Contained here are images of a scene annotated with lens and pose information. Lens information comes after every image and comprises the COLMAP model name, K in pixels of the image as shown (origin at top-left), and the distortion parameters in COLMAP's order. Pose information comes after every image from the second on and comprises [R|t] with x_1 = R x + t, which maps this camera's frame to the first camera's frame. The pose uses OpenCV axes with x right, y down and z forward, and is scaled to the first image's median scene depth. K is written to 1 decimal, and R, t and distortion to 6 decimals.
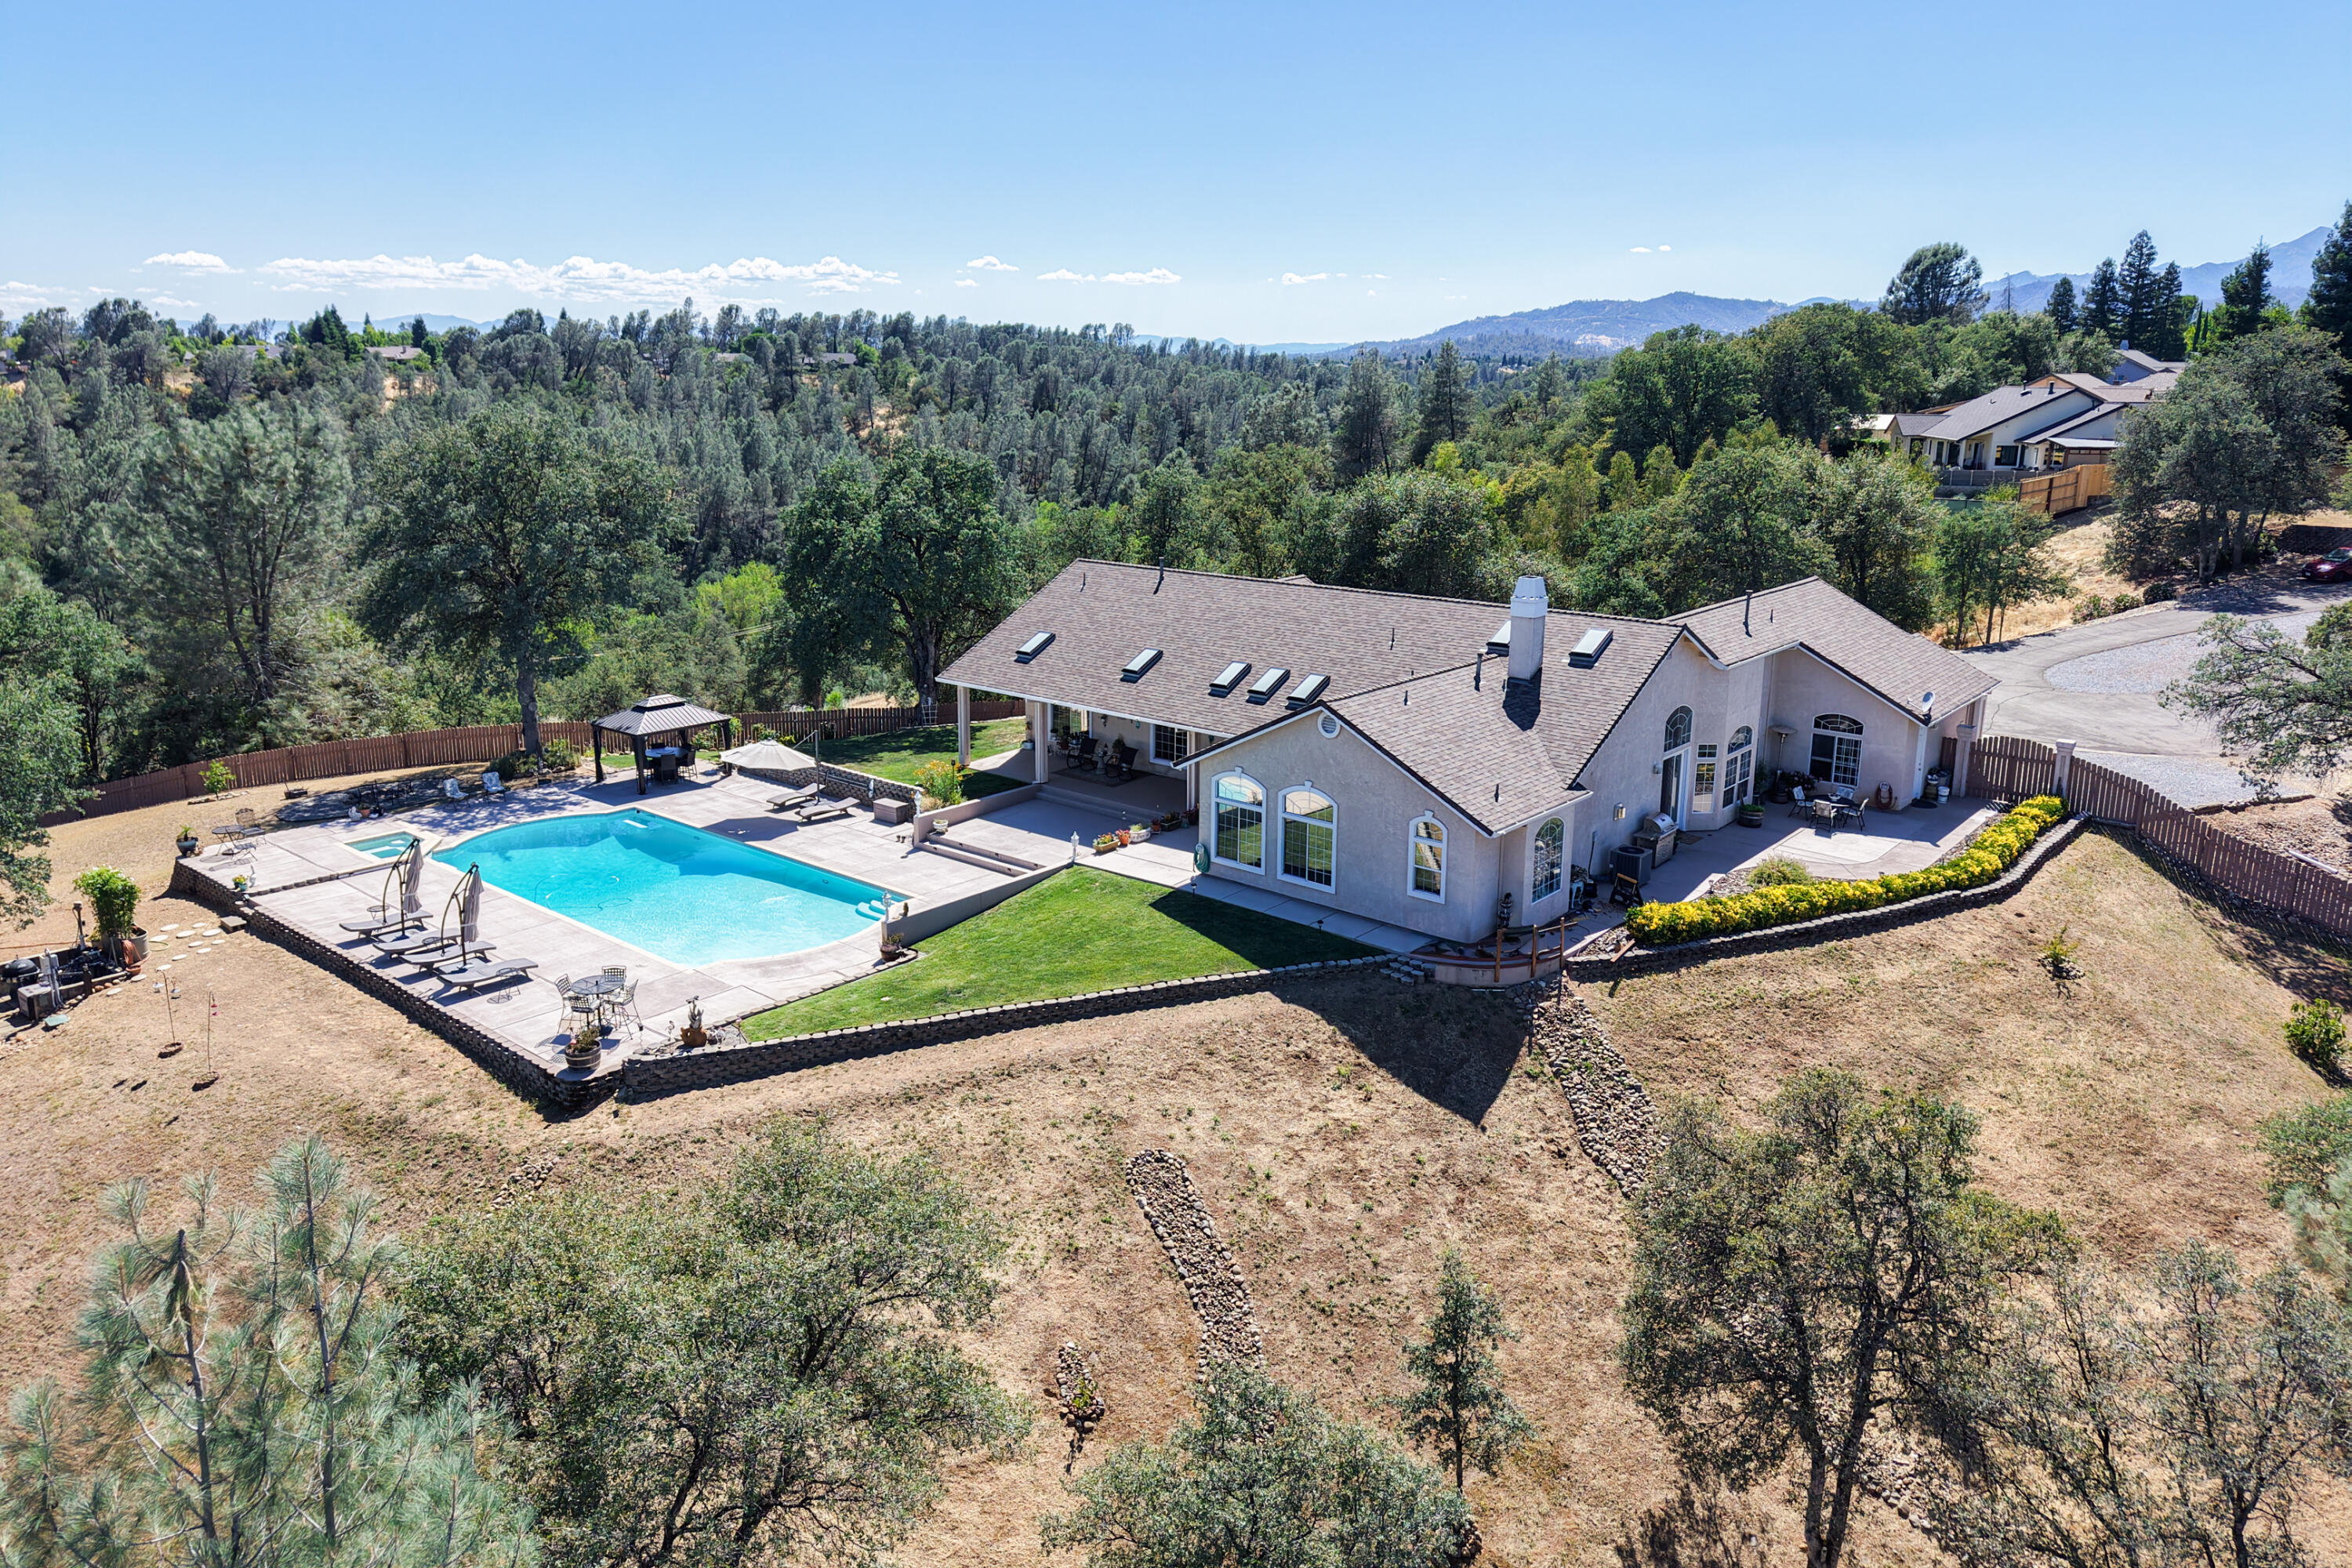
lens RADIAL K [[1563.9, 0, 1187.7], [0, 1563.9, 723.1], [0, 0, 1]] dist [0.029898, -0.037645]
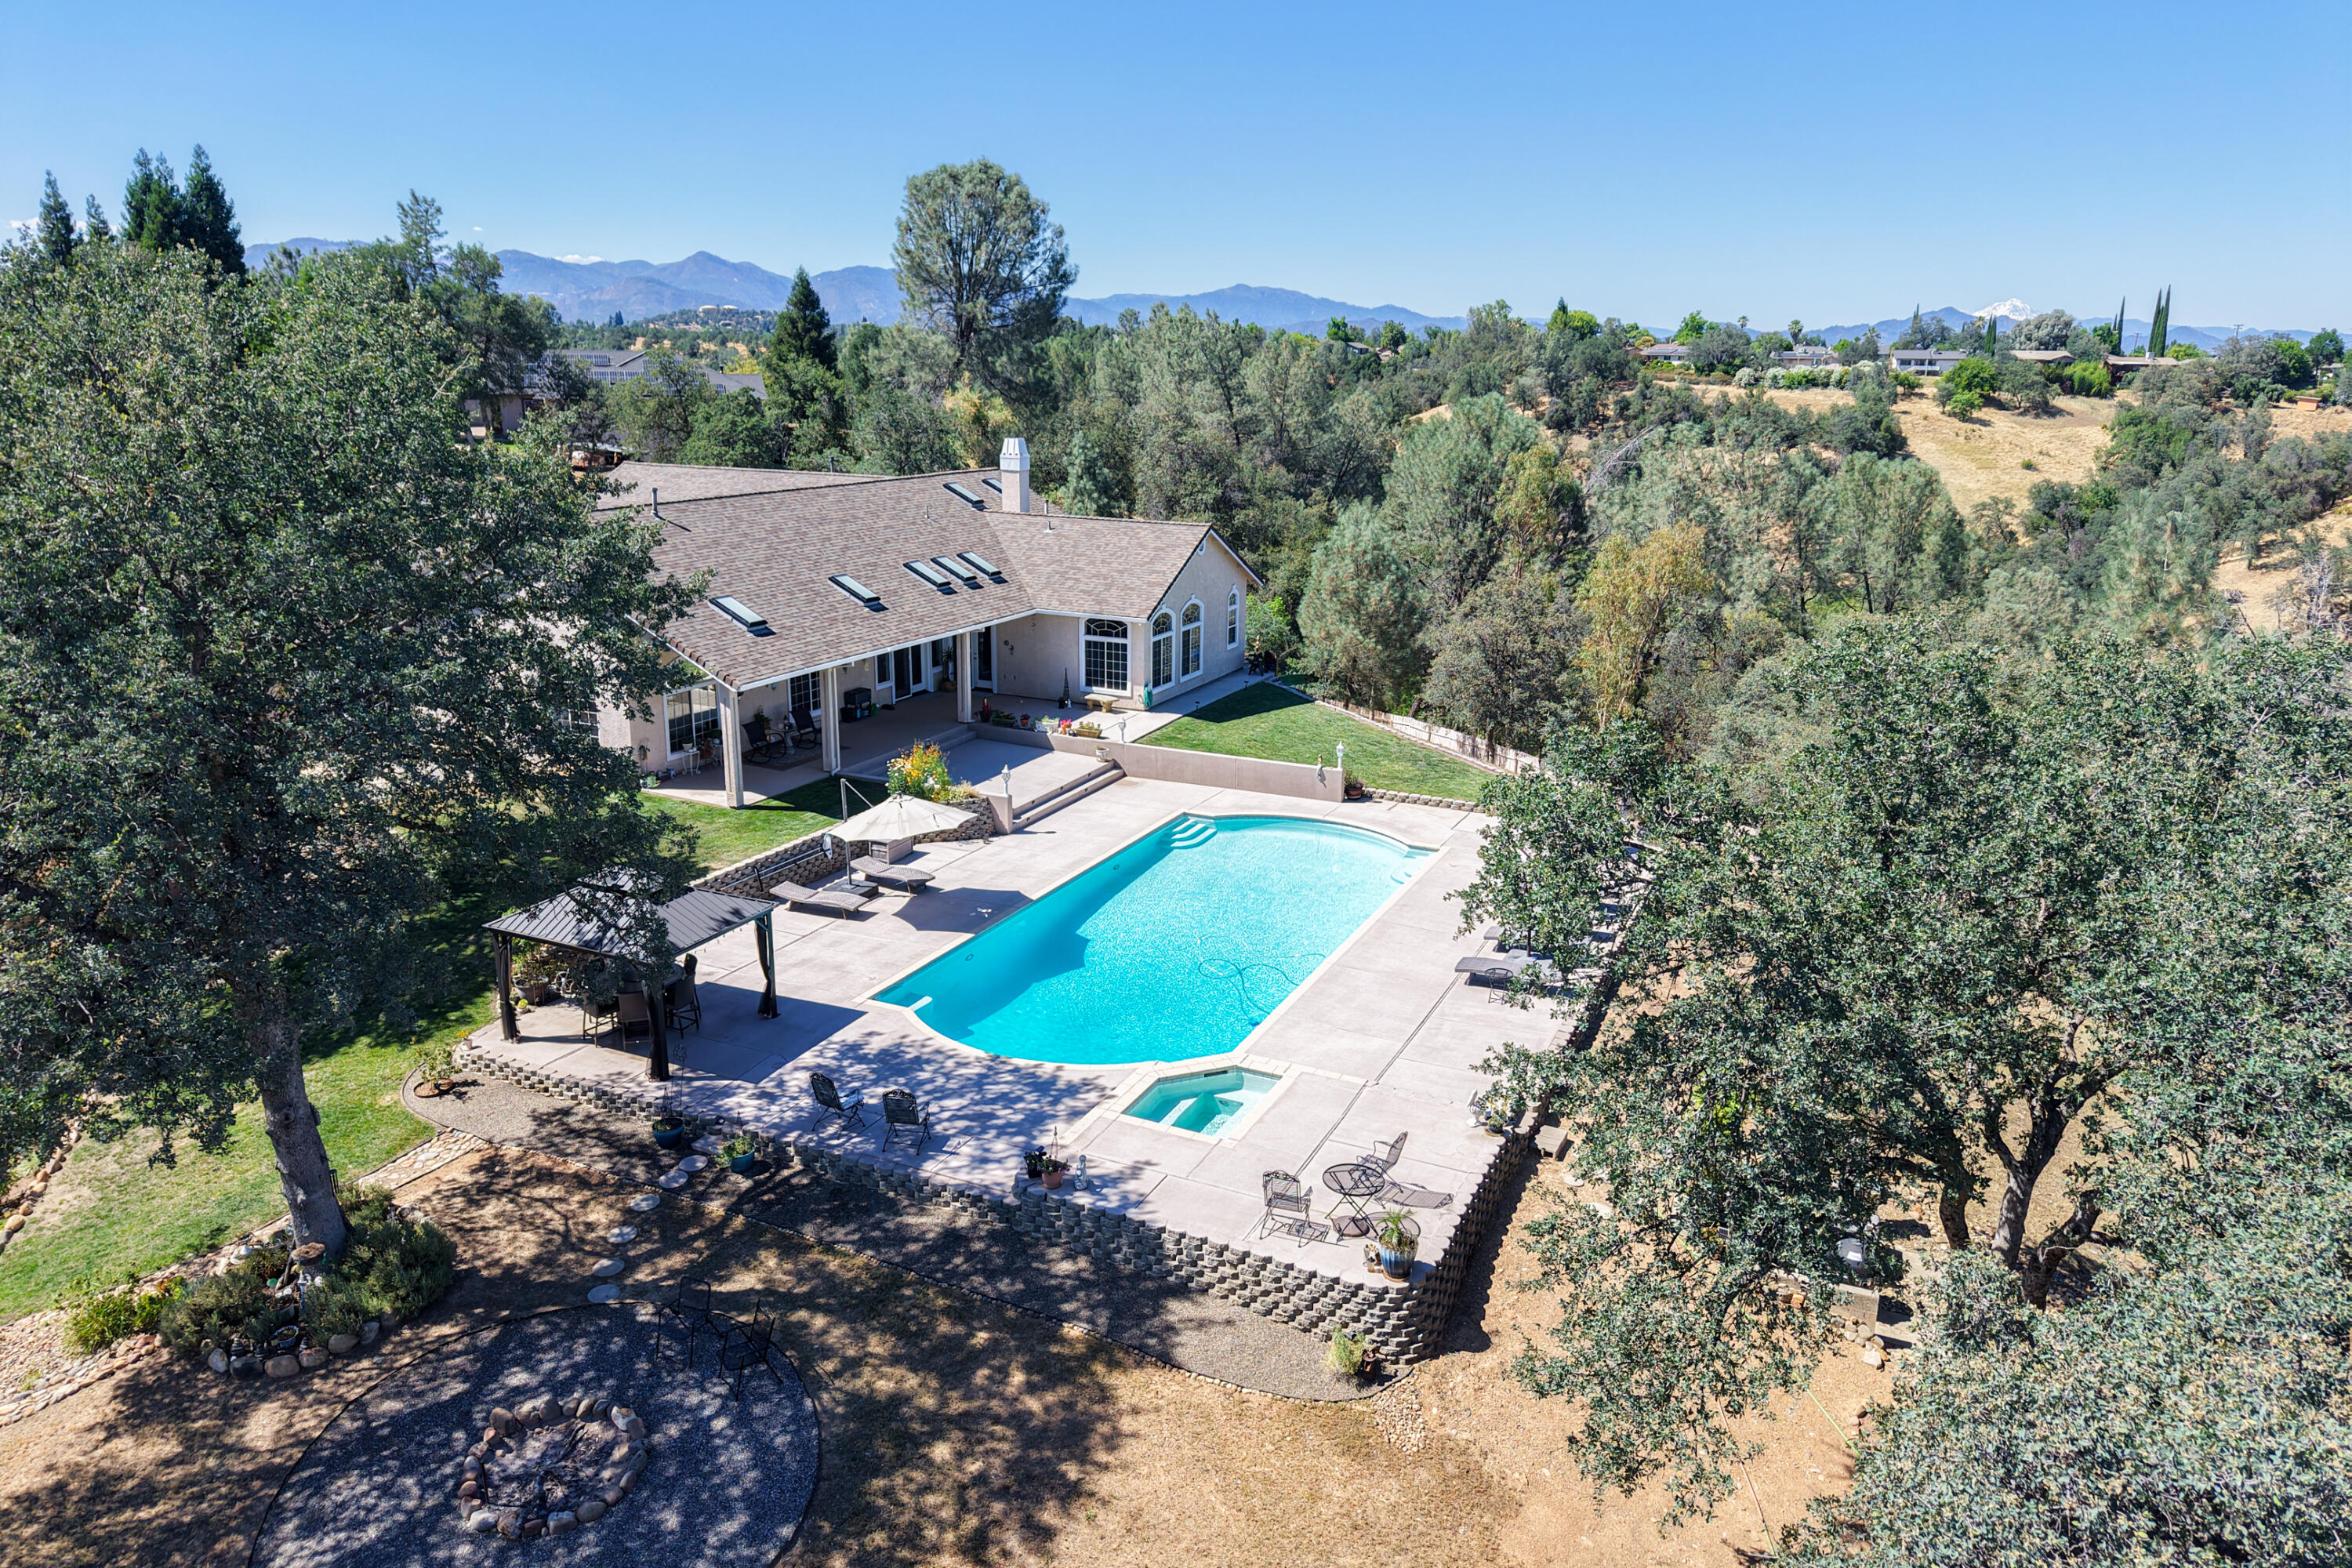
lens RADIAL K [[1563.9, 0, 1183.4], [0, 1563.9, 782.6], [0, 0, 1]] dist [0.029898, -0.037645]
pose [[-0.258361, -0.263273, 0.929482, -1.019513], [0.195026, 0.928124, 0.317098, -0.201688], [-0.946158, 0.263199, -0.188446, 1.127225]]
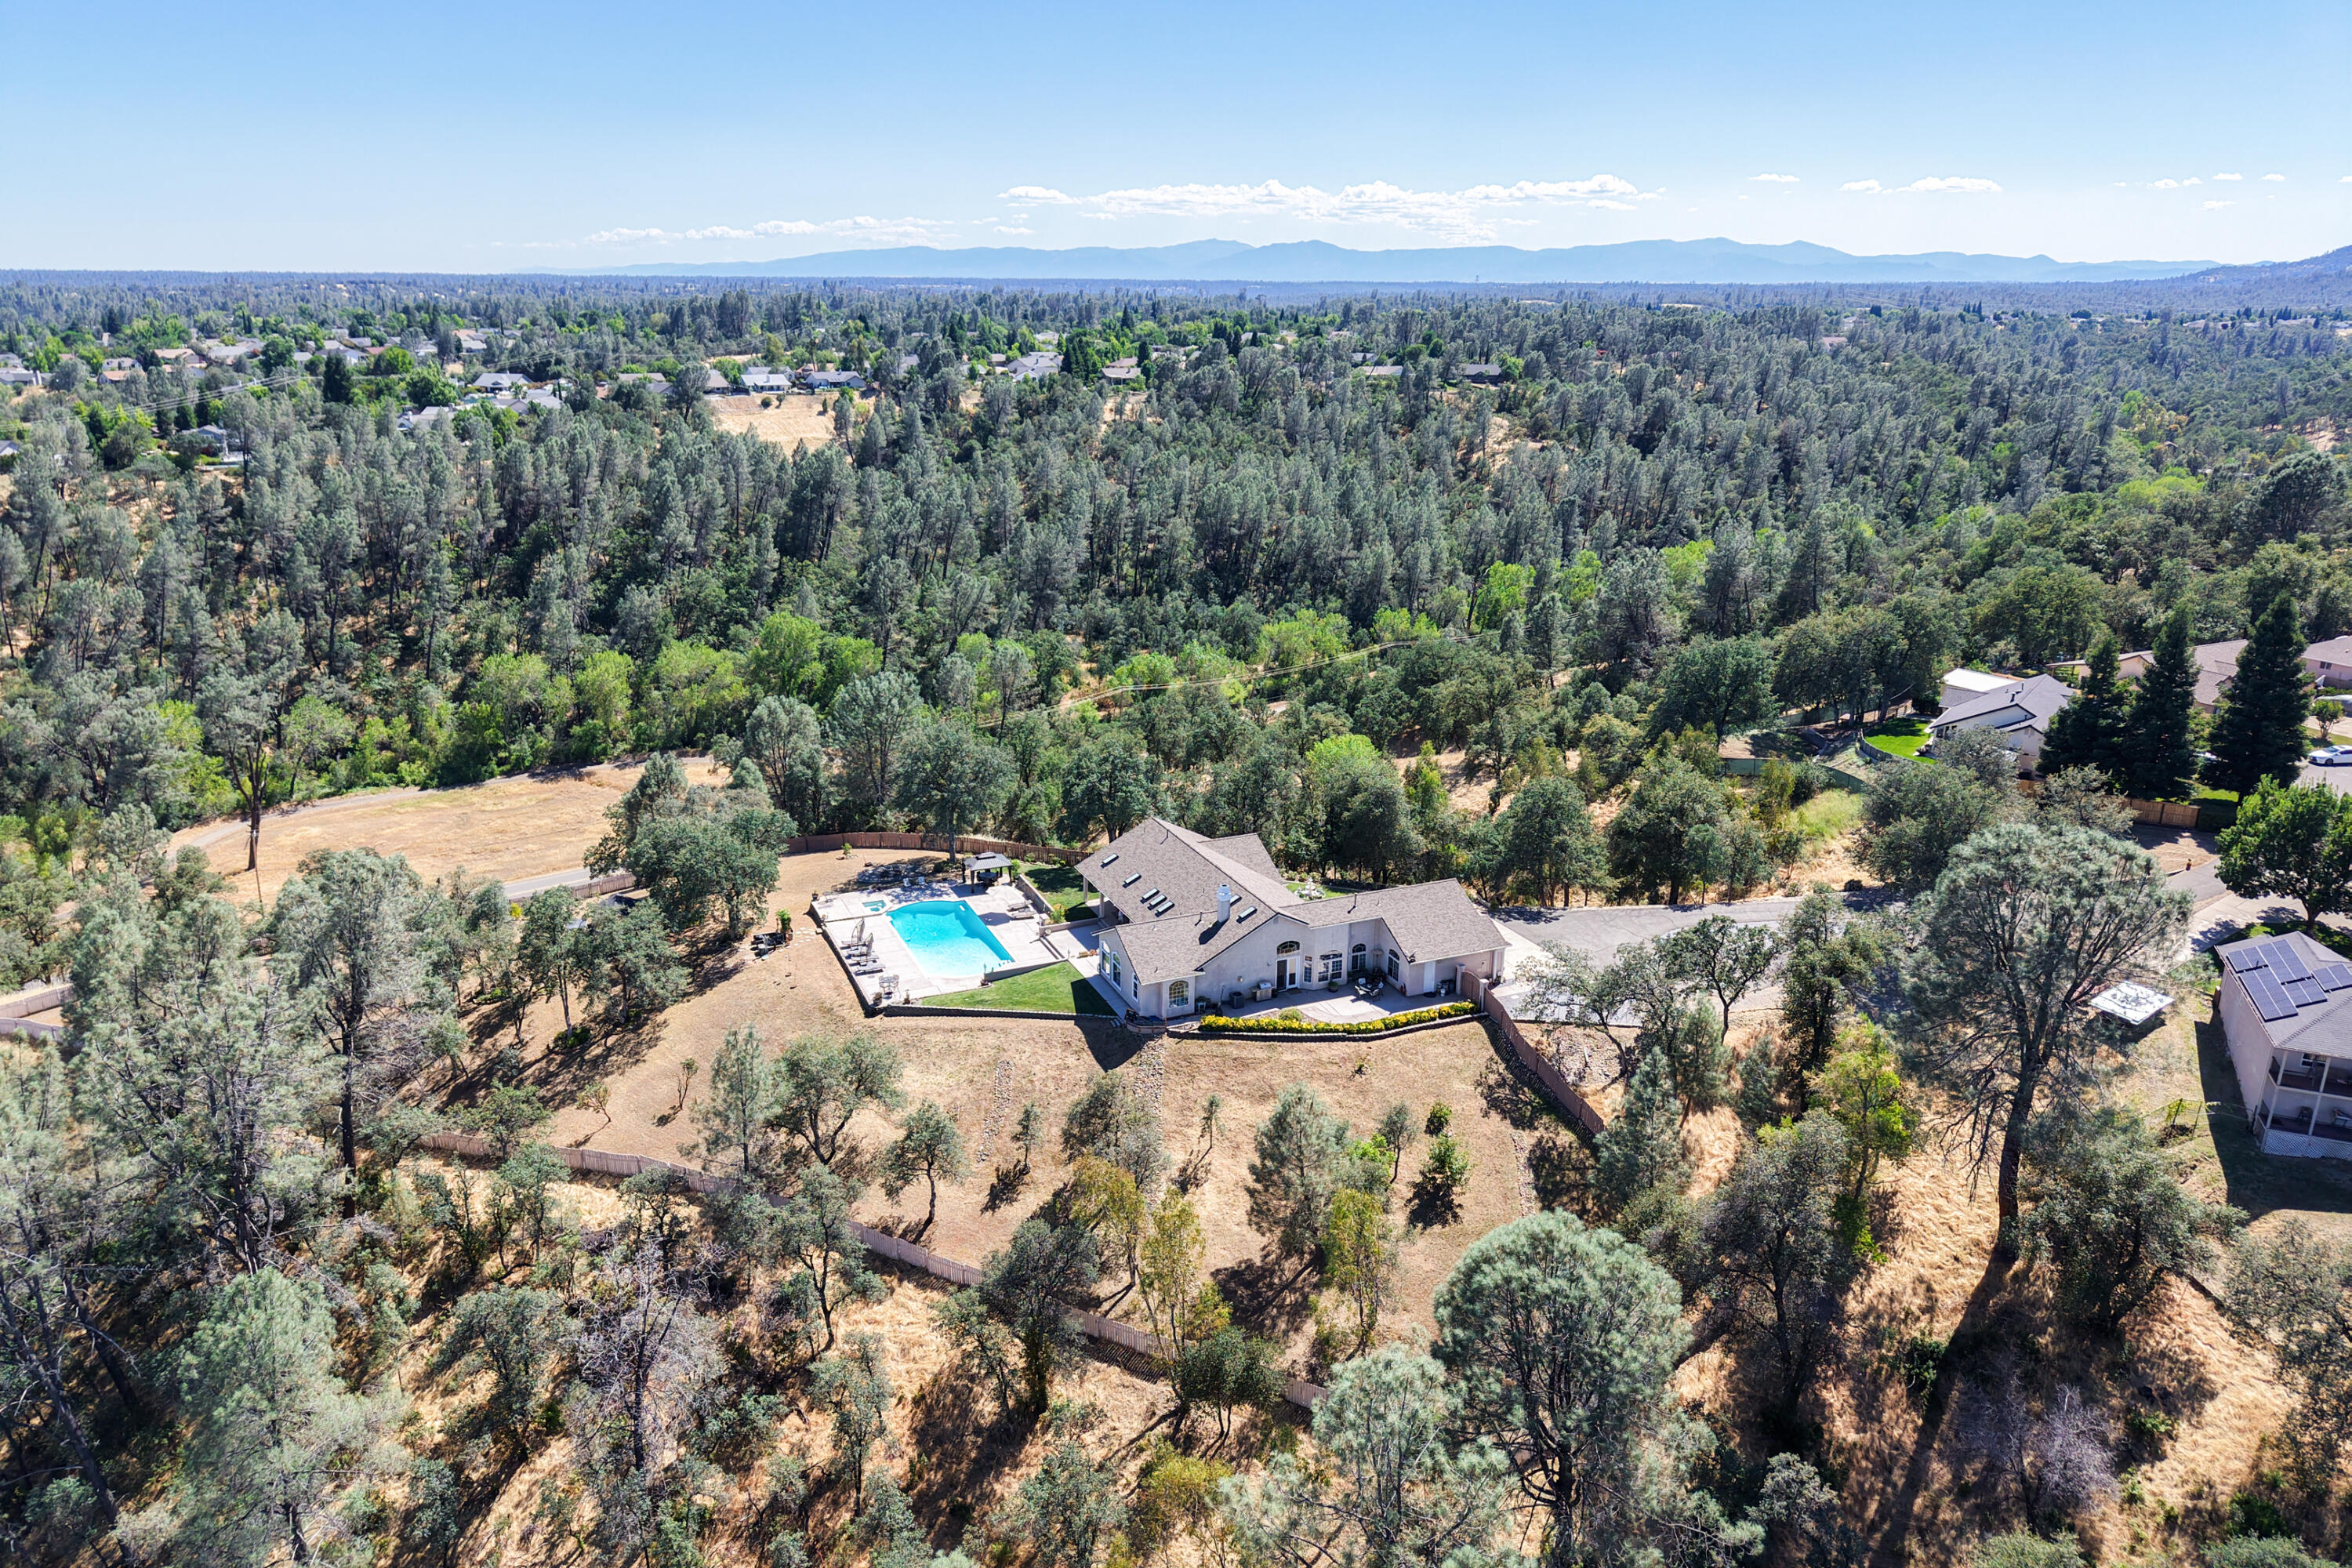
lens RADIAL K [[1563.9, 0, 1183.9], [0, 1563.9, 746.1], [0, 0, 1]] dist [0.029898, -0.037645]
pose [[0.898867, 0.124657, -0.420118, 1.180596], [-0.100766, 0.991793, 0.078689, -0.503756], [0.426480, -0.028398, 0.904051, -1.344173]]
